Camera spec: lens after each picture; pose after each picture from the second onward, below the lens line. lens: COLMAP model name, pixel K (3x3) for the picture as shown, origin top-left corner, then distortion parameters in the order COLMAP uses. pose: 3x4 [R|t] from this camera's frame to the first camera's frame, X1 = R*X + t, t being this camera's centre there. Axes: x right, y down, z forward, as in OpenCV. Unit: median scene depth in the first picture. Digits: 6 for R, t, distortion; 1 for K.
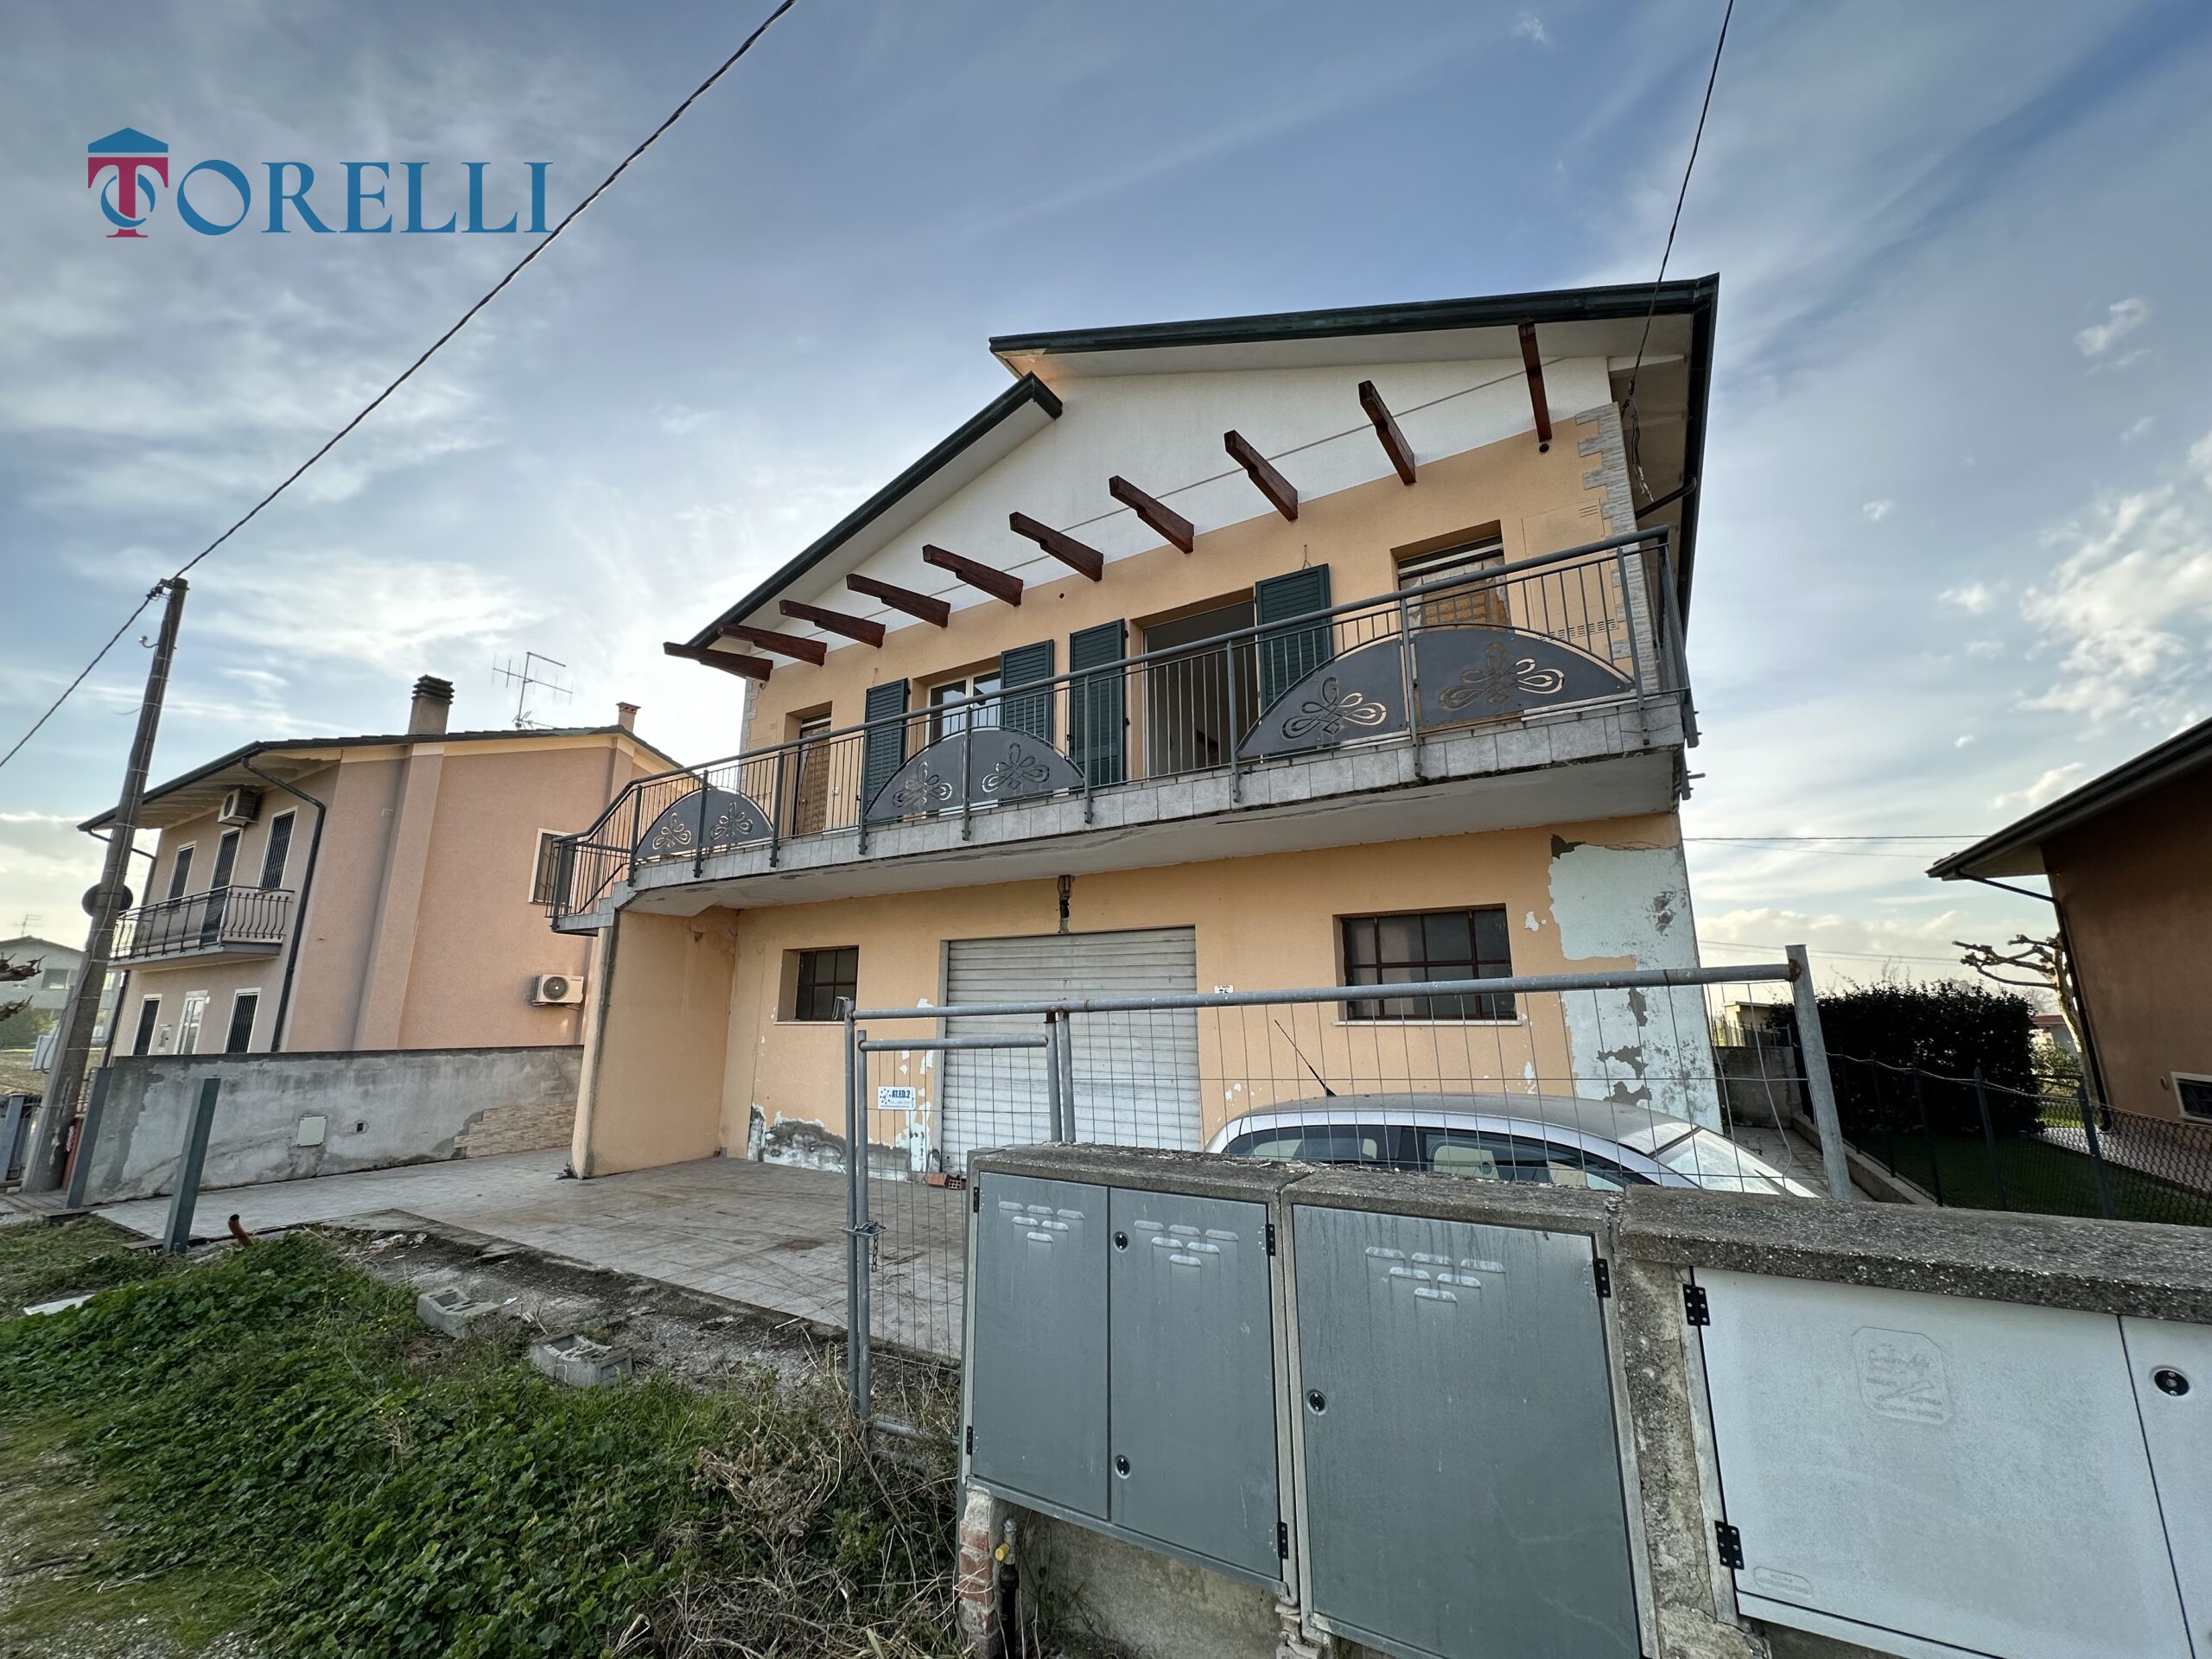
lens RADIAL K [[877.3, 0, 1104.8], [0, 877.3, 828.3], [0, 0, 1]] dist [-0.001499, 0.000278]
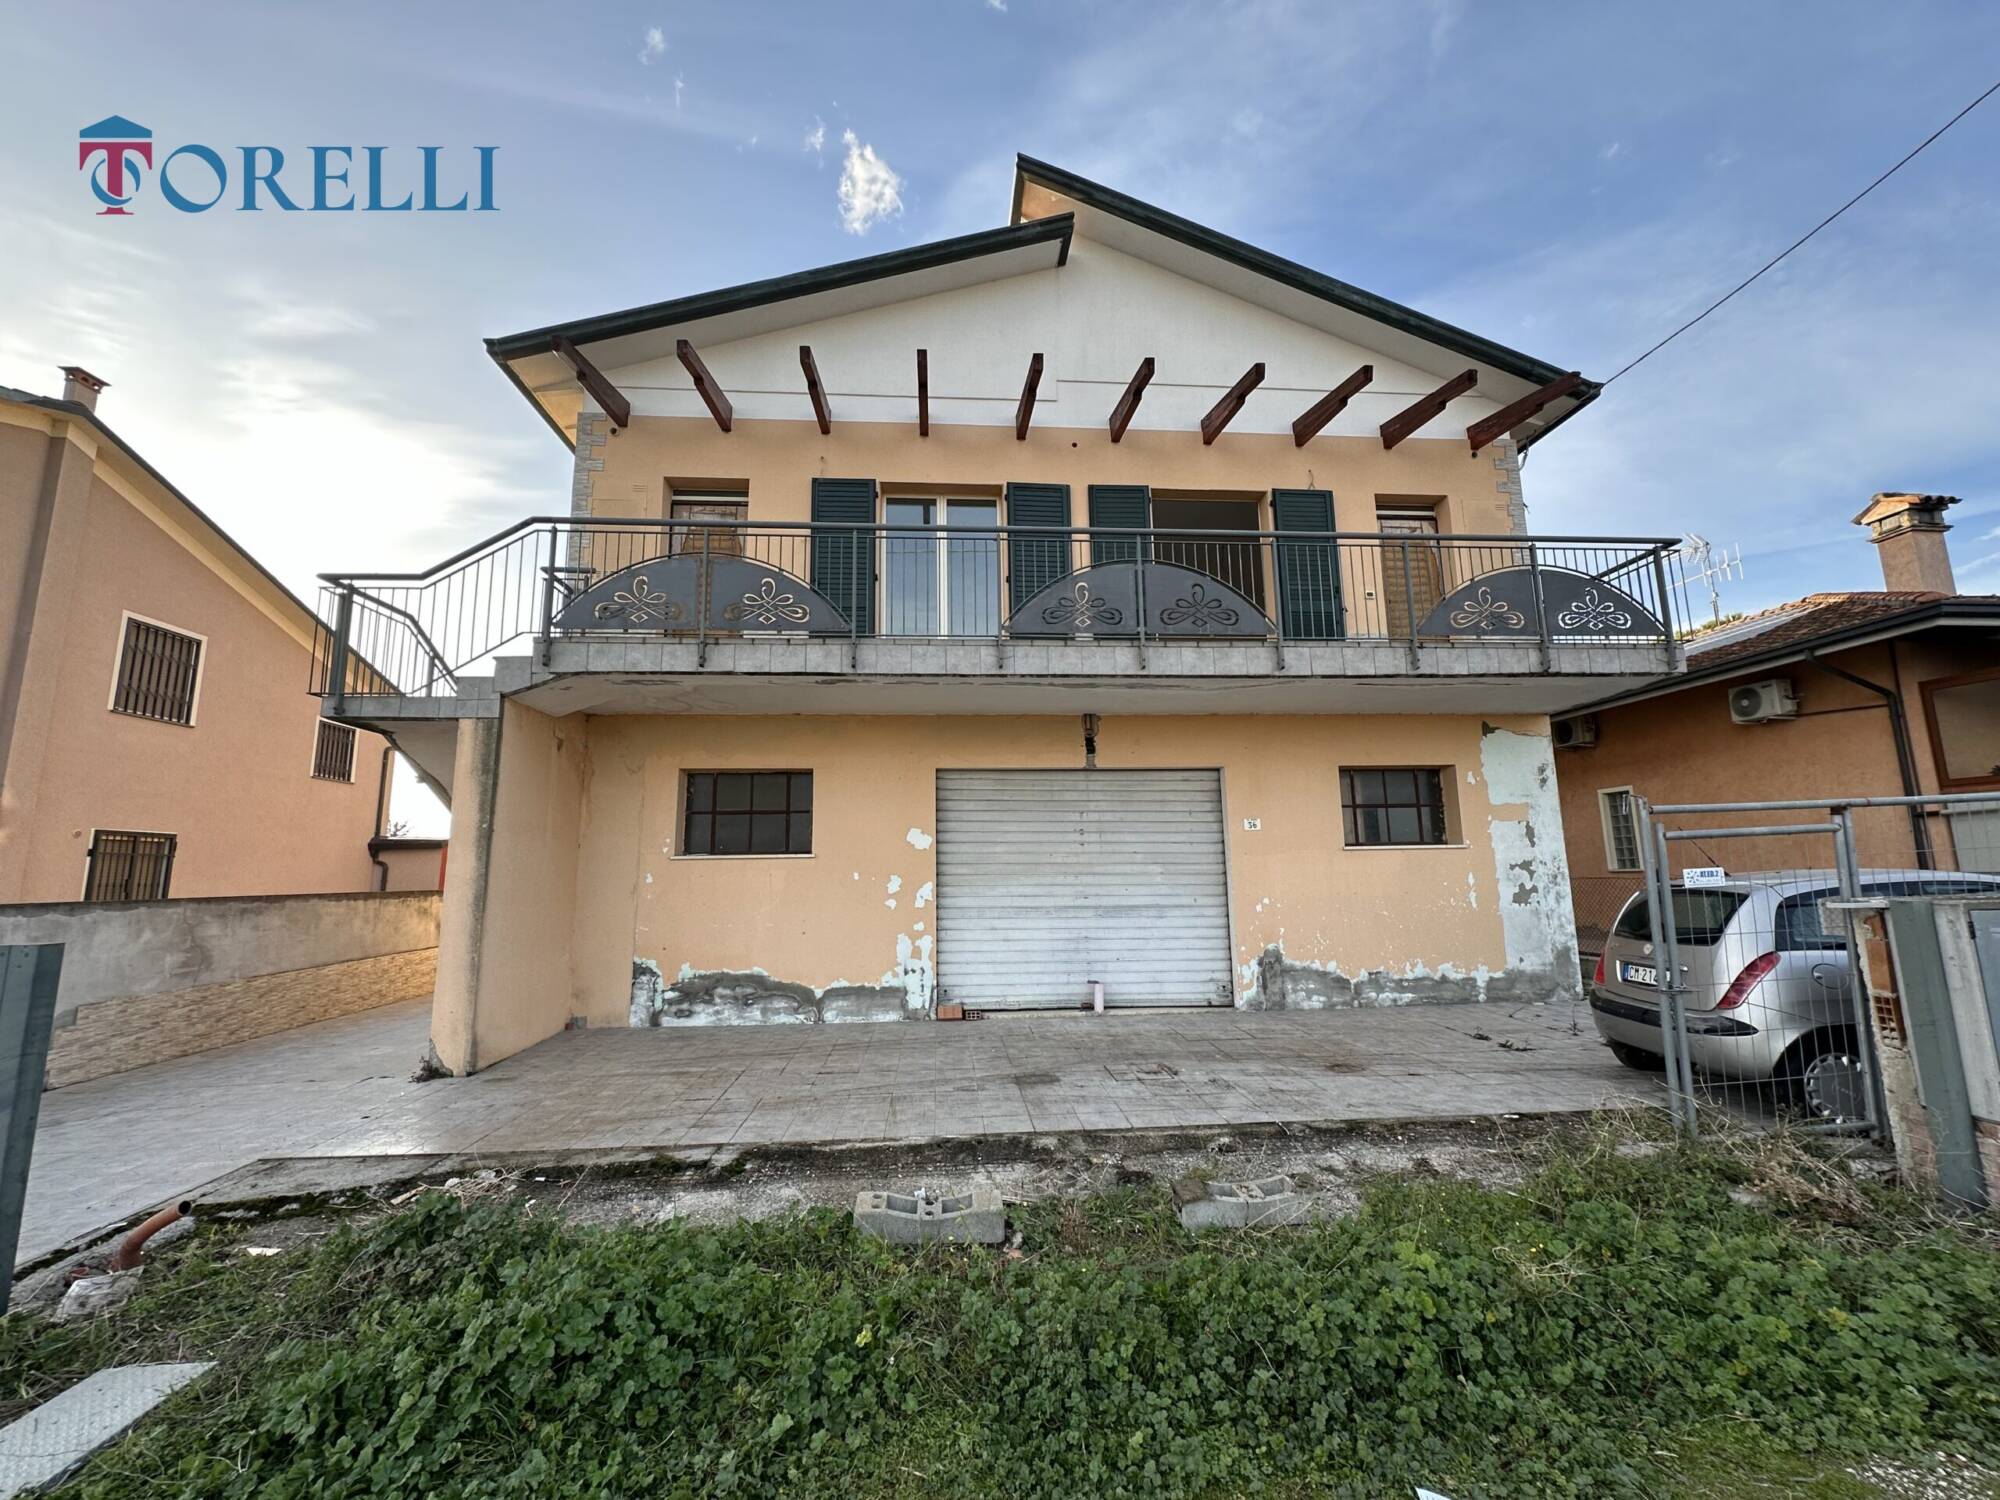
lens RADIAL K [[793.2, 0, 999.8], [0, 793.2, 751.0], [0, 0, 1]] dist [-0.001499, 0.000278]
pose [[0.805854, 0.079669, 0.586730, -0.674319], [-0.111935, 0.993537, 0.018832, 0.089951], [-0.581438, -0.080852, 0.809563, 0.281246]]
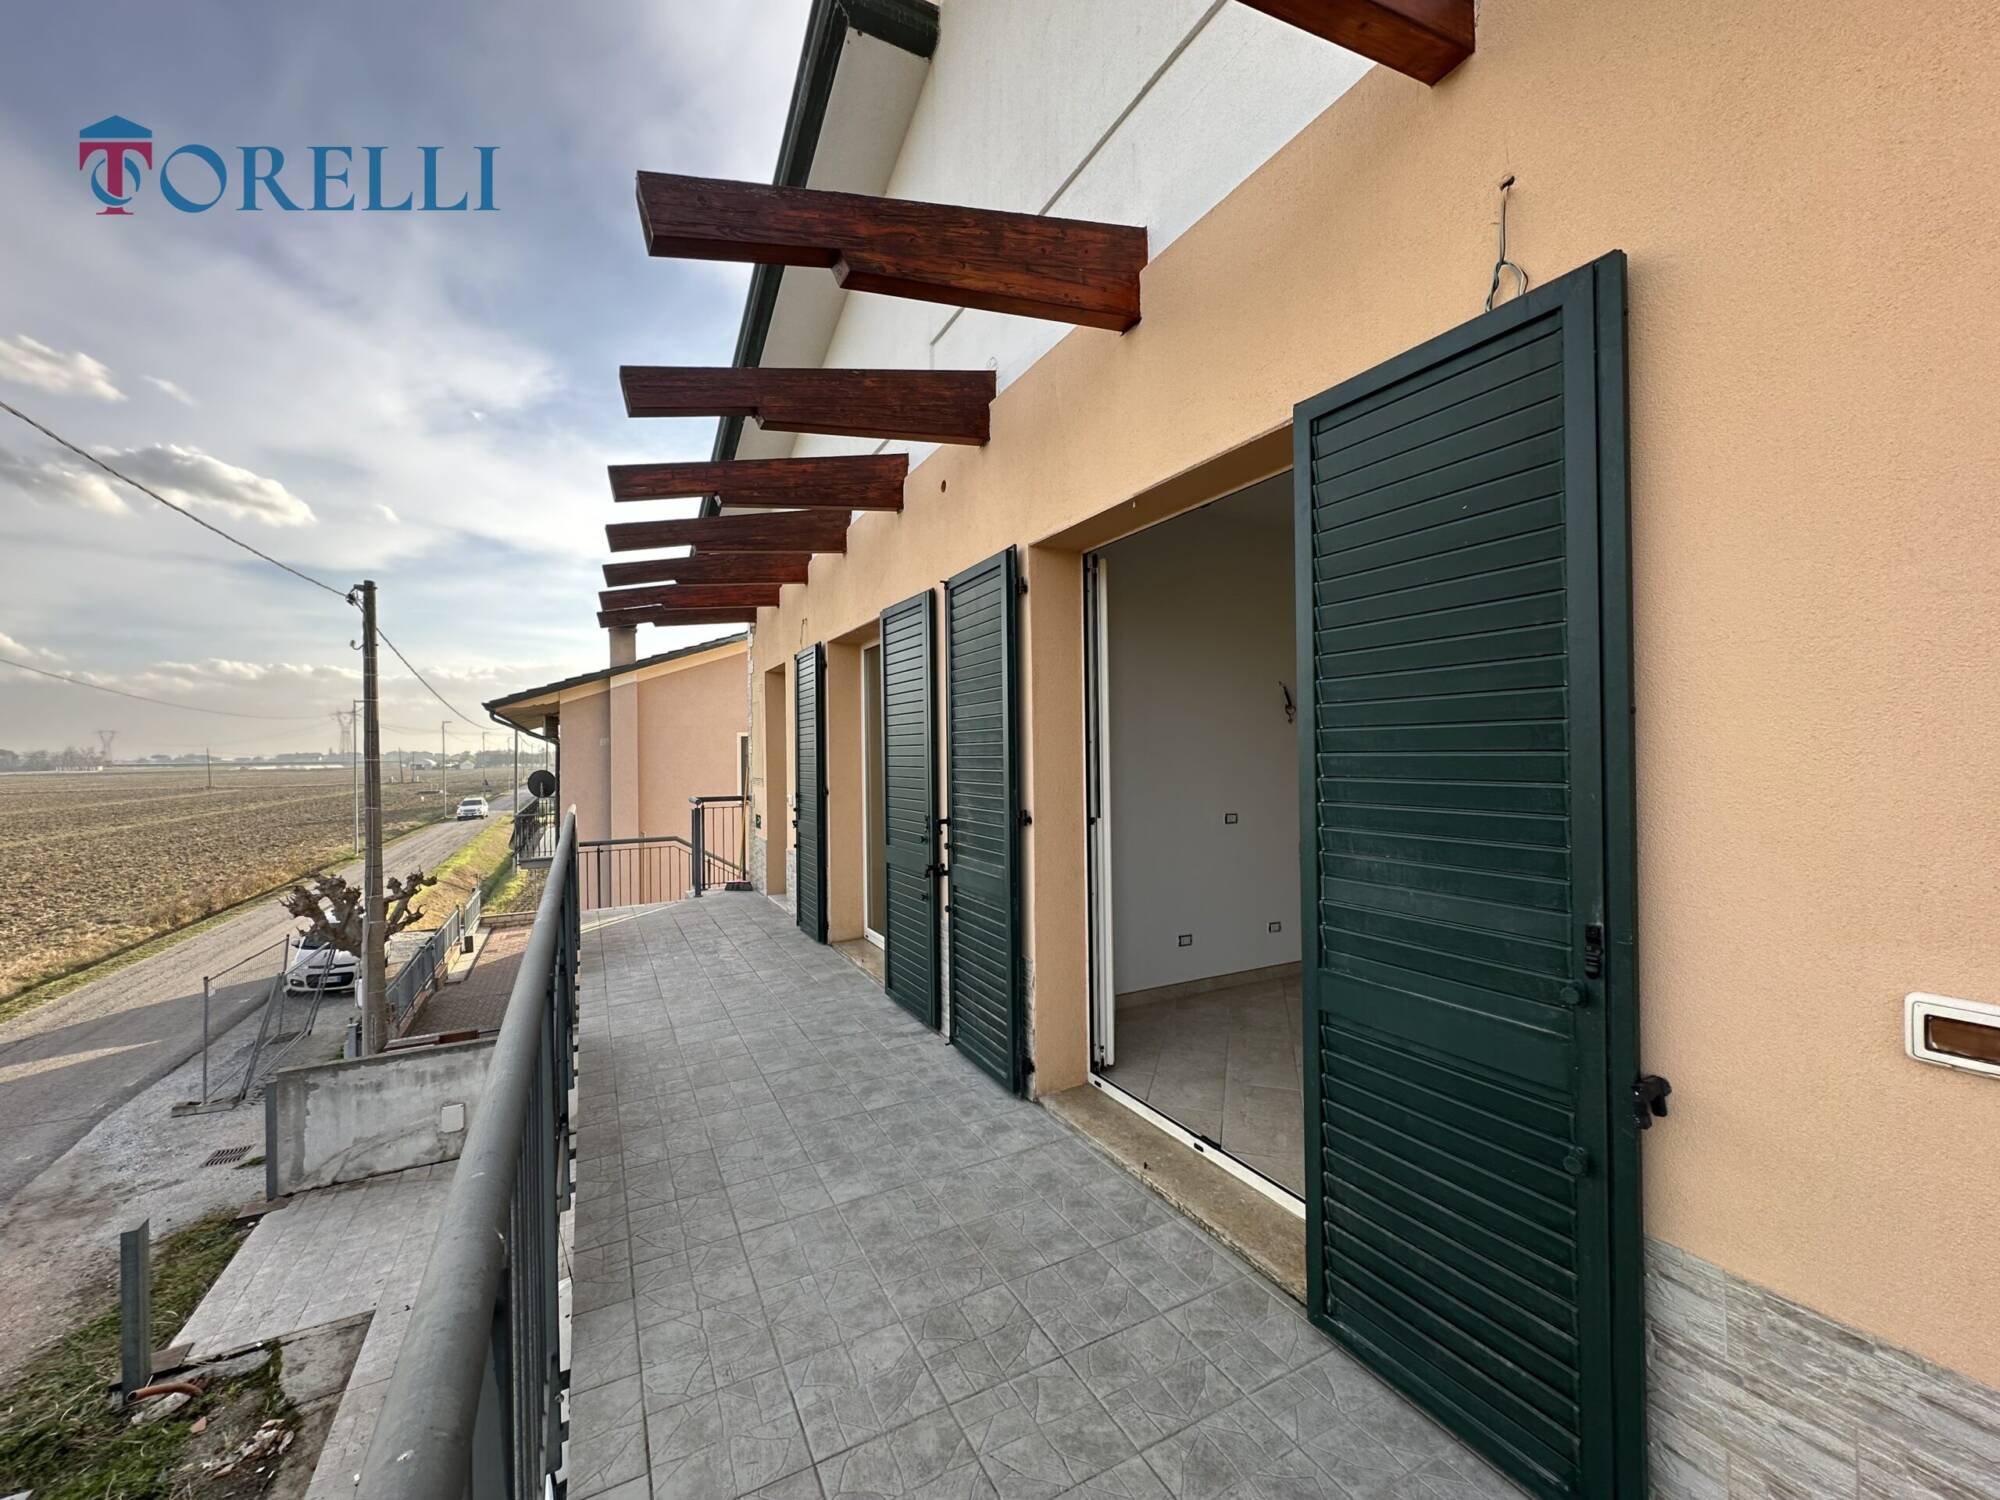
lens RADIAL K [[793.2, 0, 997.4], [0, 793.2, 753.6], [0, 0, 1]] dist [-0.001499, 0.000278]
pose [[0.861543, -0.010759, -0.507570, 0.195765], [0.118884, 0.976253, 0.181099, -0.213208], [0.493568, -0.216367, 0.842363, 0.674317]]
